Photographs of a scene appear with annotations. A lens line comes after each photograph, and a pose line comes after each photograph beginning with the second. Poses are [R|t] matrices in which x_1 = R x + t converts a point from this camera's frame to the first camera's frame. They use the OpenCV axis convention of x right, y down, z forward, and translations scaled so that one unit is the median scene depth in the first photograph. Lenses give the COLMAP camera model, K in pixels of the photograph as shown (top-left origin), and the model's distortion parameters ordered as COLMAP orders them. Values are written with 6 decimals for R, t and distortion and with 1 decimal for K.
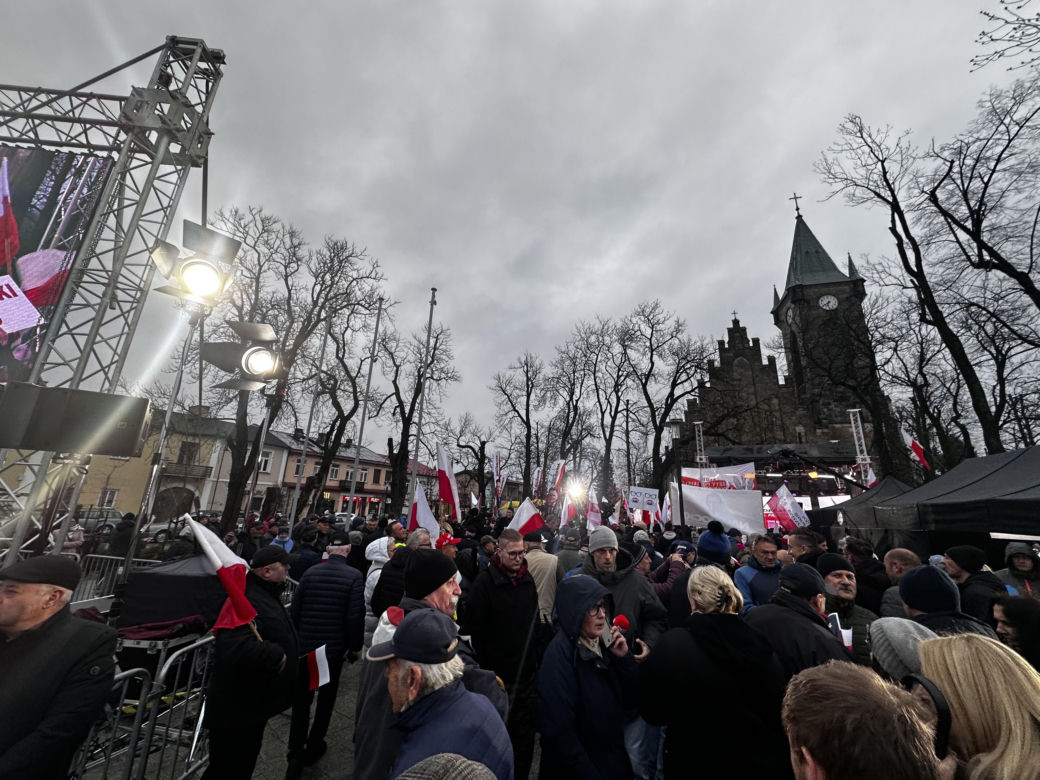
lens RADIAL K [[406.7, 0, 520.0], [0, 406.7, 390.0], [0, 0, 1]] dist [-0.000395, 0.000112]
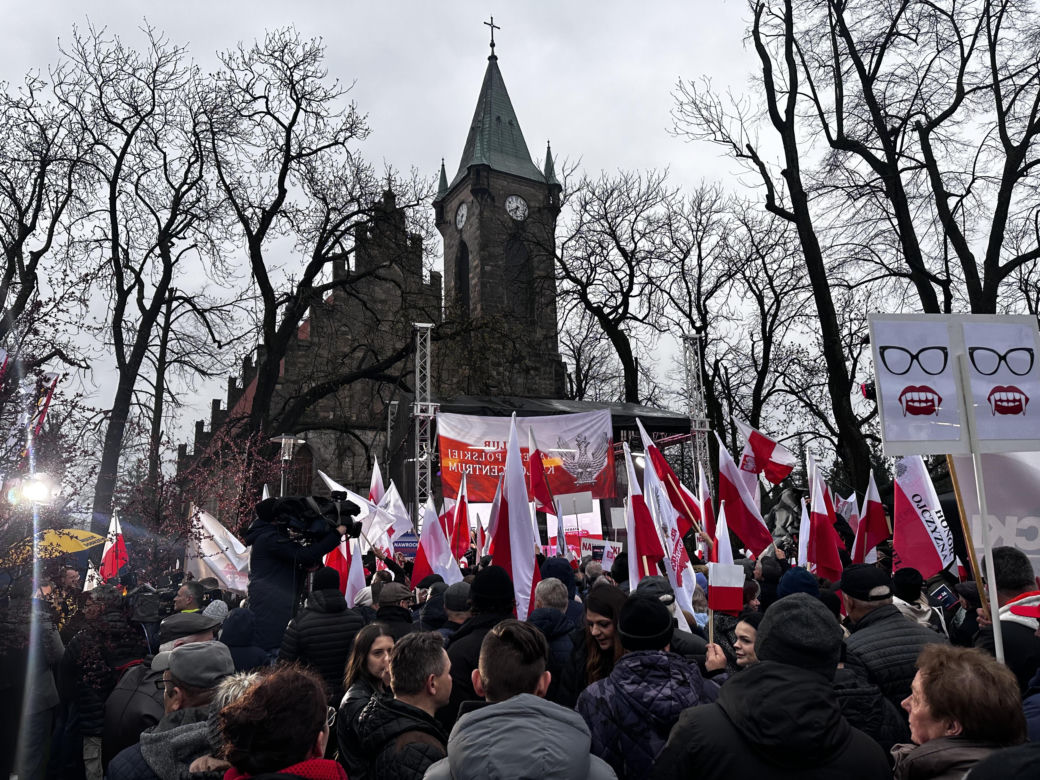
lens RADIAL K [[715.5, 0, 516.9], [0, 715.5, 386.1], [0, 0, 1]] dist [0.096242, -0.114289]
pose [[0.697625, 0.104731, 0.708767, -0.007186], [-0.150495, 0.988609, 0.002047, 0.075331], [-0.700479, -0.108095, 0.705440, 0.240885]]
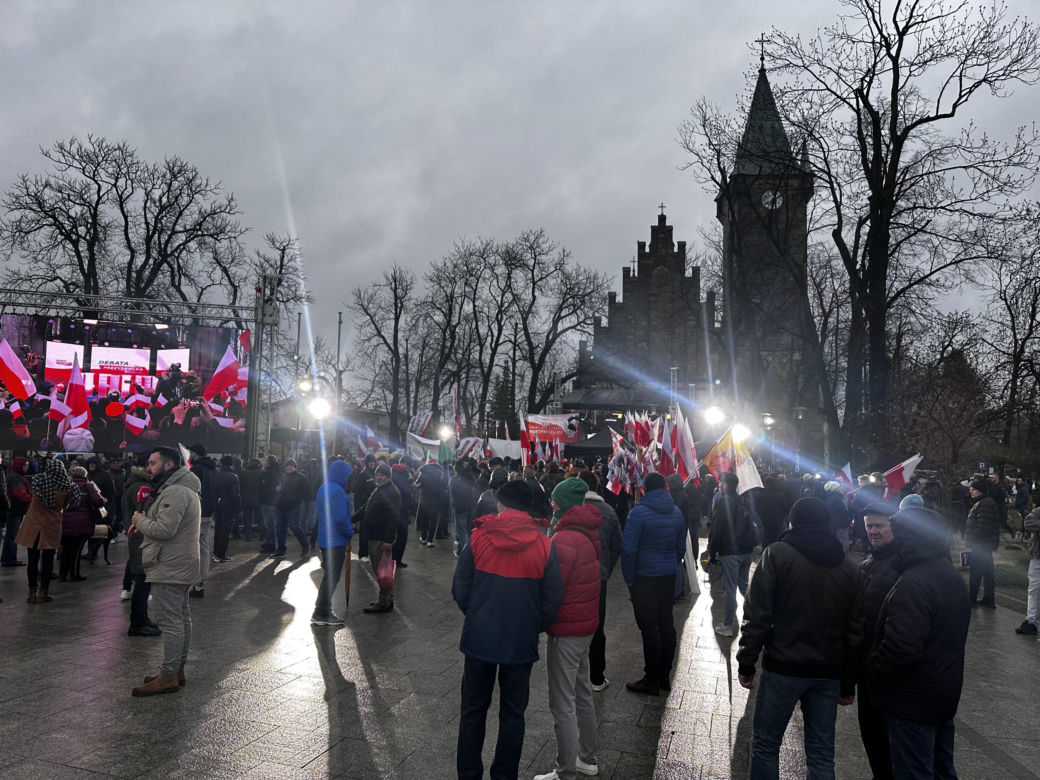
lens RADIAL K [[715.5, 0, 516.9], [0, 715.5, 386.1], [0, 0, 1]] dist [0.096242, -0.114289]
pose [[0.980679, 0.004437, 0.195573, -0.025021], [-0.042959, 0.980223, 0.193175, -0.146151], [-0.190848, -0.197844, 0.961475, -0.488511]]
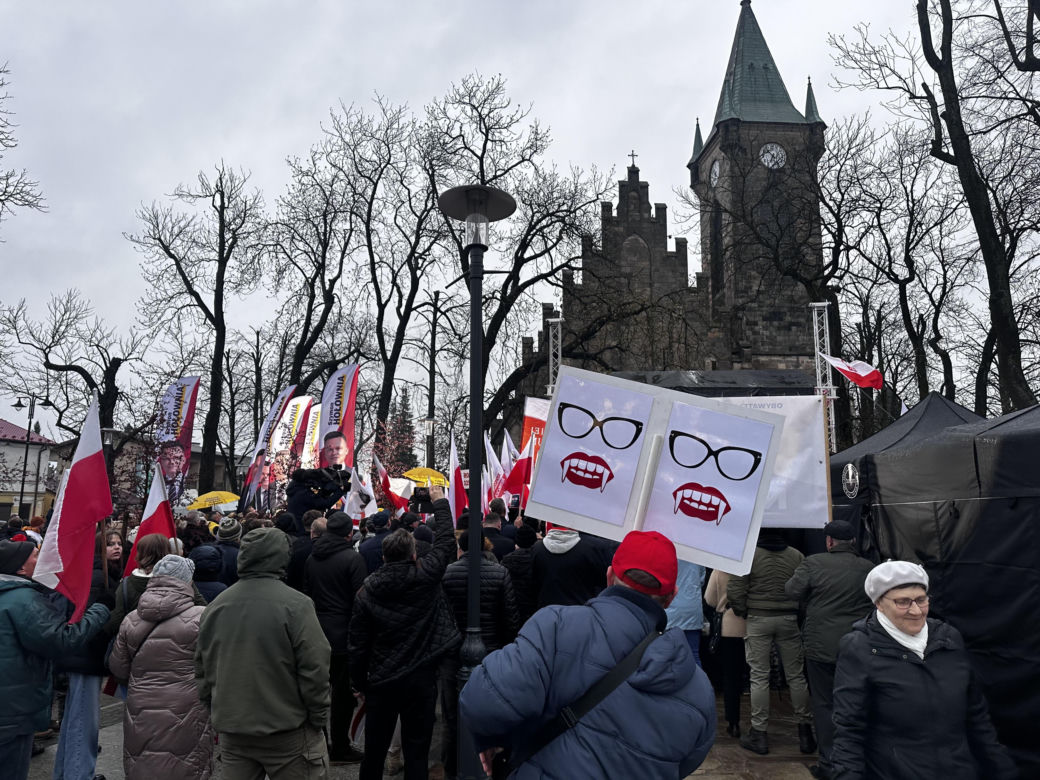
lens RADIAL K [[711.4, 0, 513.6], [0, 711.4, 387.0], [0, 0, 1]] dist [0.102987, -0.119742]
pose [[0.939683, 0.026879, 0.340987, 0.054663], [-0.069241, 0.991216, 0.112677, 0.039828], [-0.334964, -0.129492, 0.933291, 0.110983]]
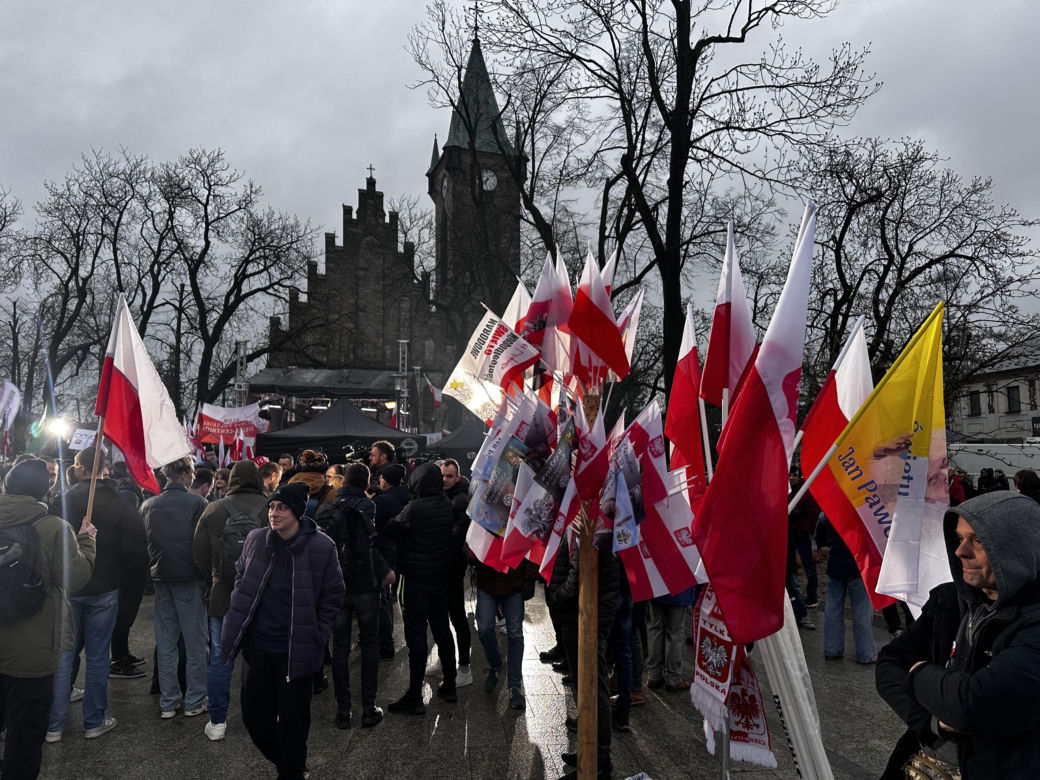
lens RADIAL K [[718.0, 0, 508.6], [0, 718.0, 391.4], [0, 0, 1]] dist [0.090744, -0.113414]
pose [[0.819606, 0.016366, 0.572694, 0.037404], [-0.131957, 0.978110, 0.160897, -0.068400], [-0.557525, -0.207443, 0.803824, -0.249450]]
